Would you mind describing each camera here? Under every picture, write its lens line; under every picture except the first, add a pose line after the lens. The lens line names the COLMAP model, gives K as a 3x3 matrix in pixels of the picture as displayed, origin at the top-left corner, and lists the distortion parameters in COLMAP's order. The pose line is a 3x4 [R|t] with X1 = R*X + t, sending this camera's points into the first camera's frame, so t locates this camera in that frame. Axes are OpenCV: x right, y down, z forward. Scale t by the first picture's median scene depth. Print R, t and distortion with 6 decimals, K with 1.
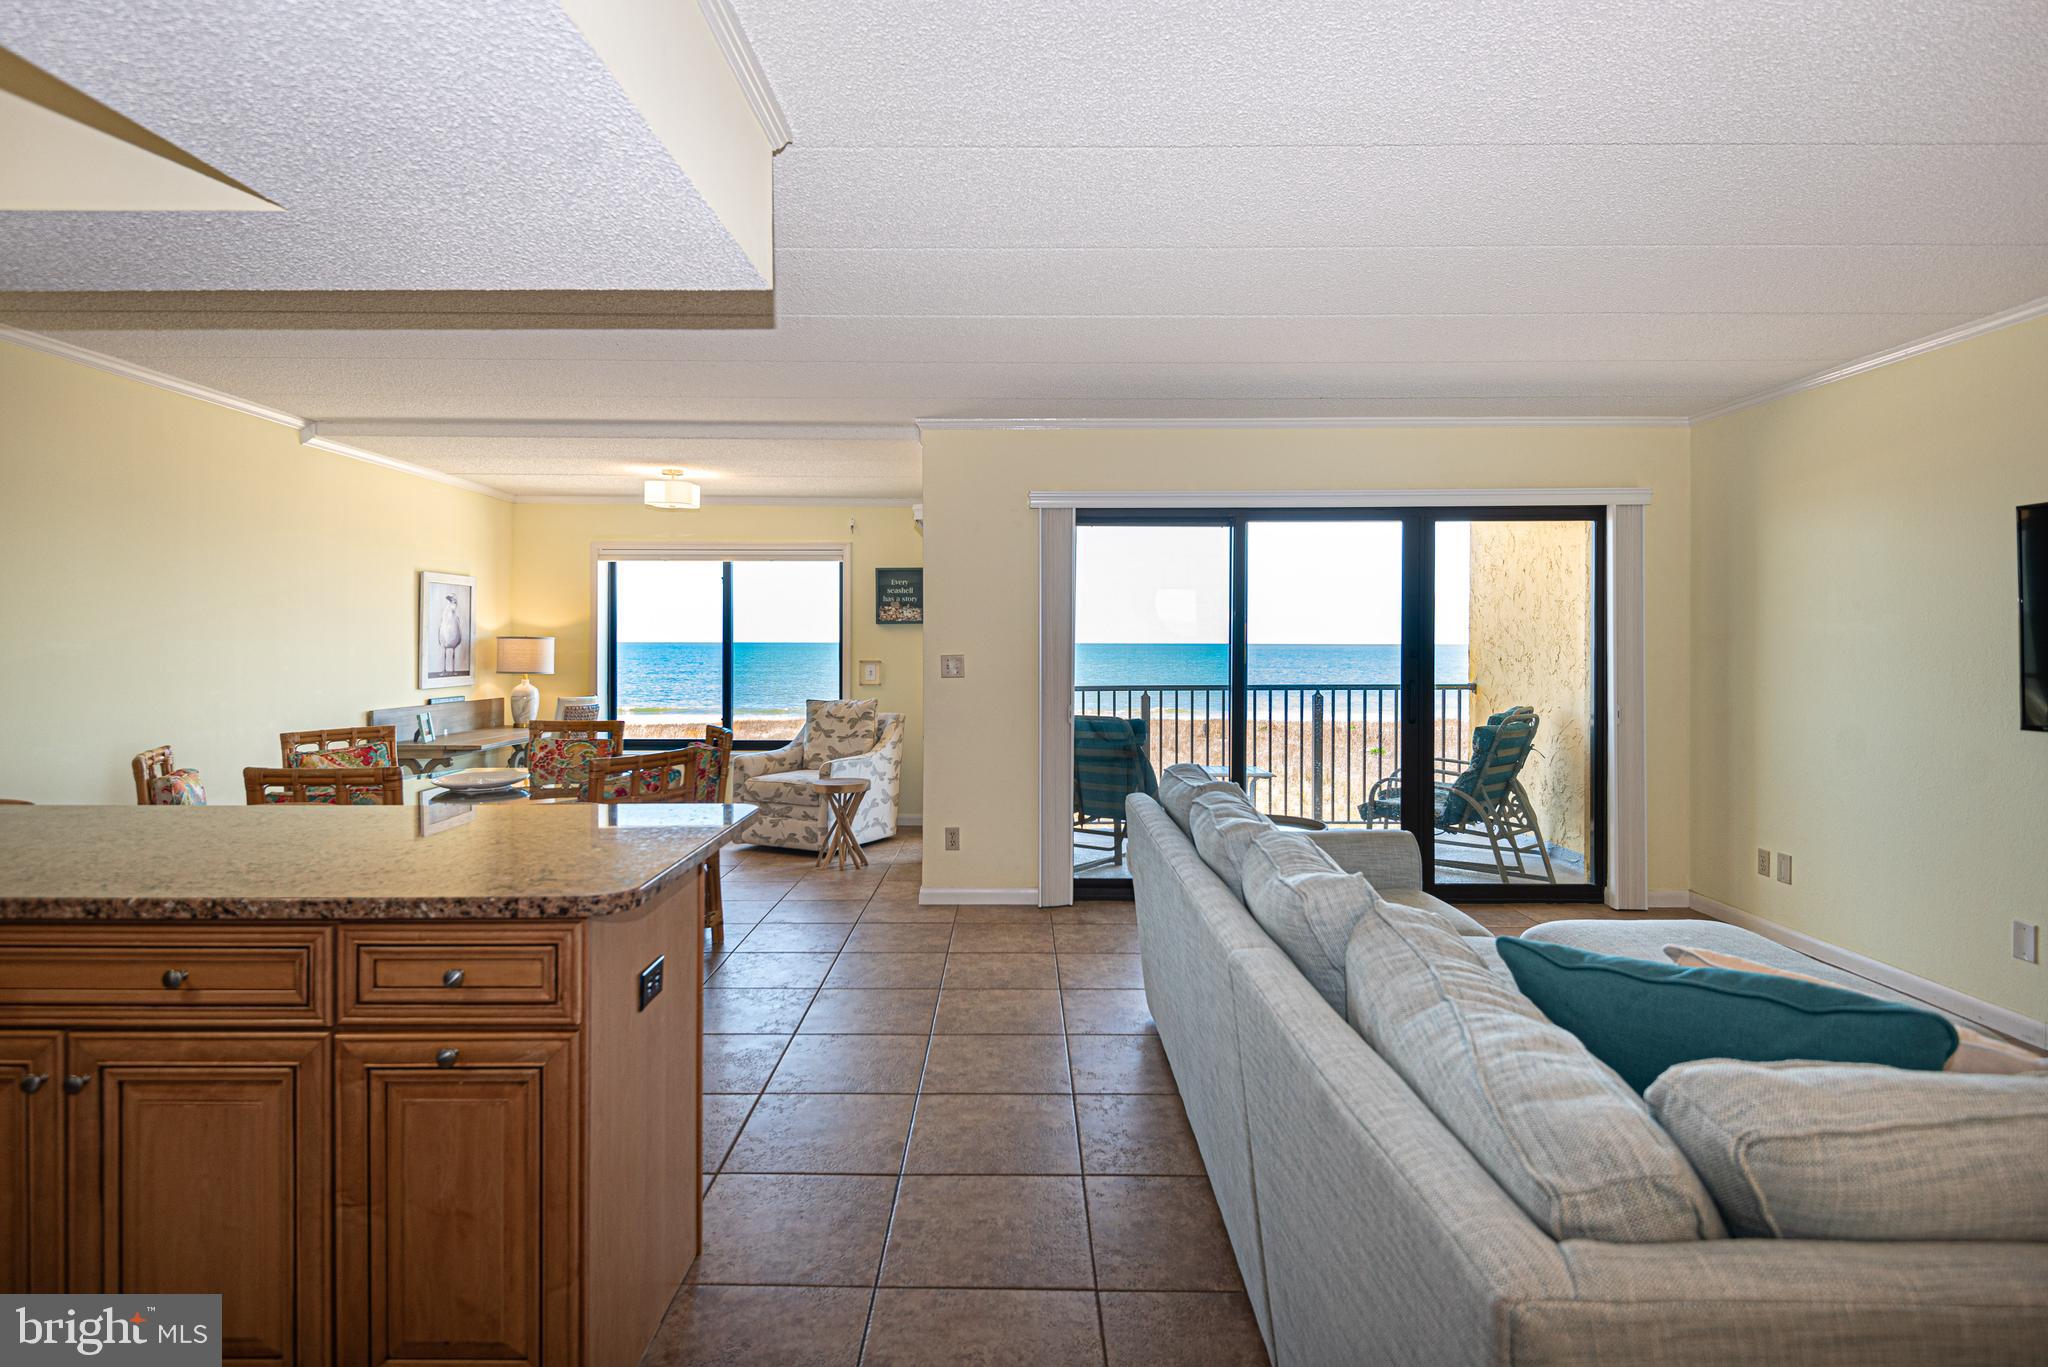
lens RADIAL K [[1076.2, 0, 1025.4], [0, 1076.2, 640.0], [0, 0, 1]] dist [0.016707, -0.000483]
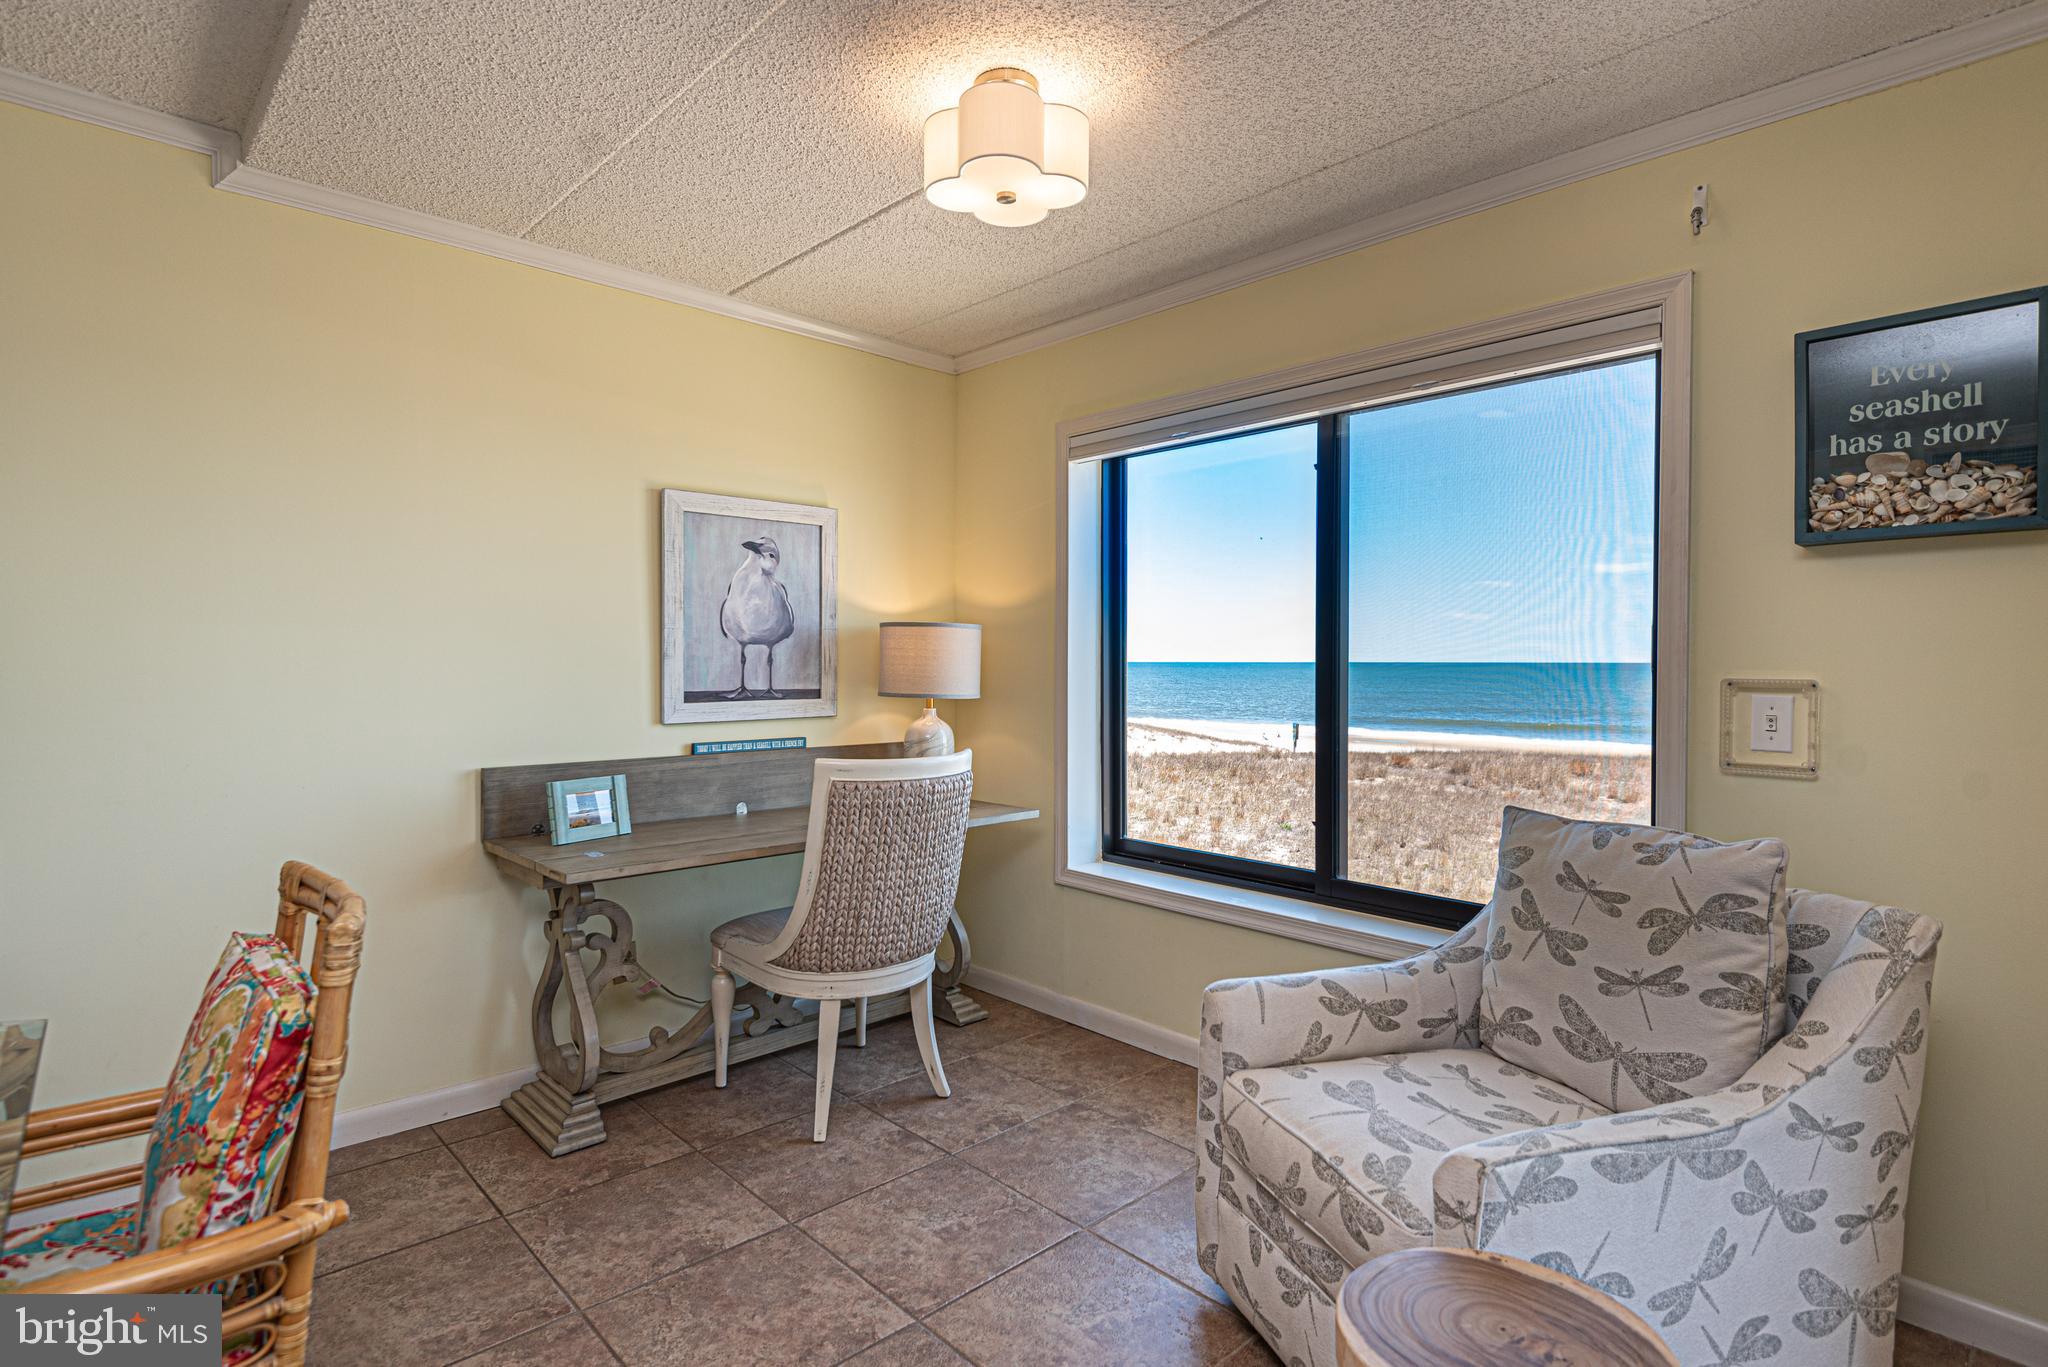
lens RADIAL K [[1026.3, 0, 1019.2], [0, 1026.3, 680.8], [0, 0, 1]] dist [0.009608, -0.004448]
pose [[0.686316, 0.013613, -0.727176, -0.112173], [-0.000058, 0.999826, 0.018662, 0.018969], [0.727303, -0.012766, 0.686198, 0.908511]]
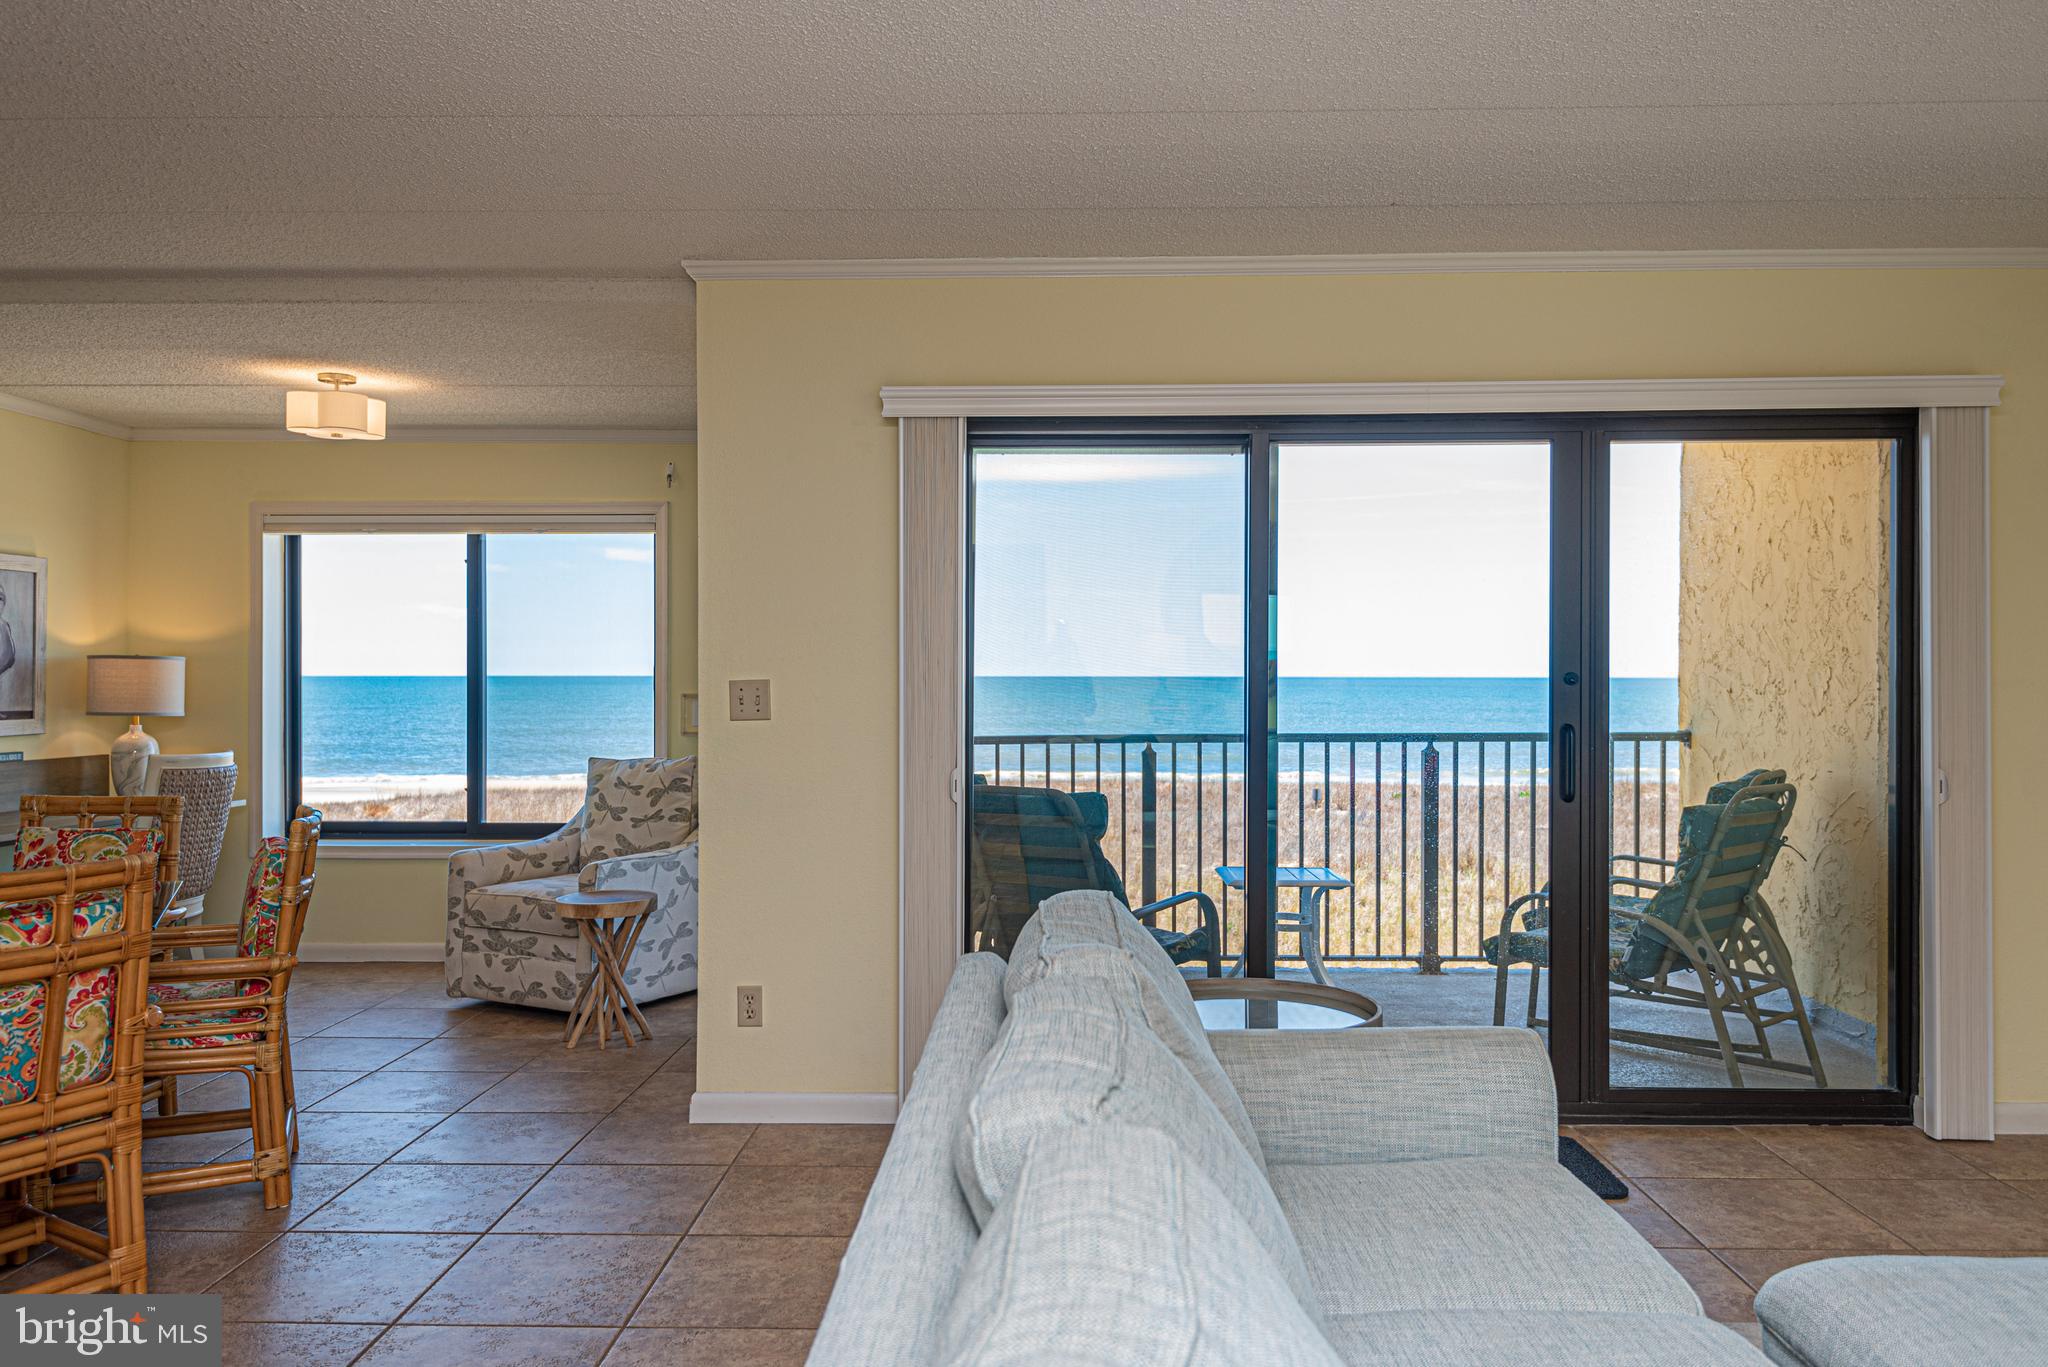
lens RADIAL K [[1466.2, 0, 1056.0], [0, 1466.2, 676.7], [0, 0, 1]] dist [0.010935, -0.014896]
pose [[0.999811, -0.001421, -0.019364, 0.101669], [0.001478, 0.999995, 0.002942, 0.009359], [0.019359, -0.002970, 0.999808, 0.221172]]
